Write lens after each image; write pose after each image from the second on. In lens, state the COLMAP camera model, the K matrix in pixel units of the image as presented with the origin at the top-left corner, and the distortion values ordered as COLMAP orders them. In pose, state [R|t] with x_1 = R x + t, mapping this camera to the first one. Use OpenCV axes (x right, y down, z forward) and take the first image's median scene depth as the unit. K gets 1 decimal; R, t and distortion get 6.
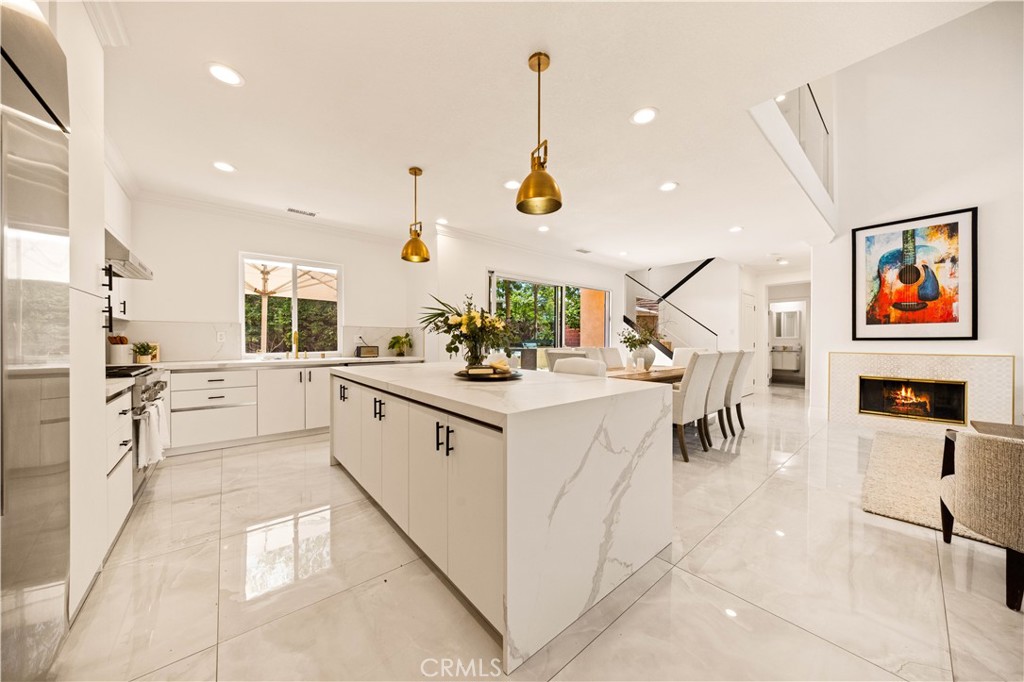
lens RADIAL K [[343.2, 0, 509.8], [0, 343.2, 342.5], [0, 0, 1]] dist [-0.002665, -0.000059]
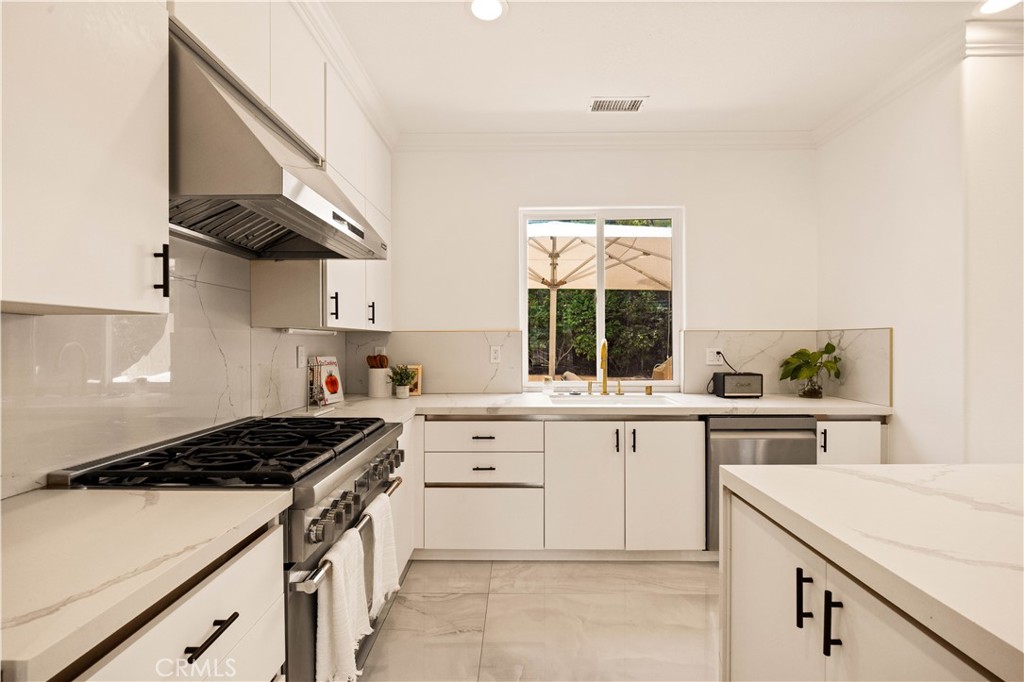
lens RADIAL K [[468.8, 0, 510.7], [0, 468.8, 343.2], [0, 0, 1]] dist [-0.000558, -0.000028]
pose [[0.758737, -0.002059, -0.651394, -0.222862], [-0.000047, 0.999995, -0.003215, -0.026020], [0.651397, 0.002470, 0.758733, 0.305409]]
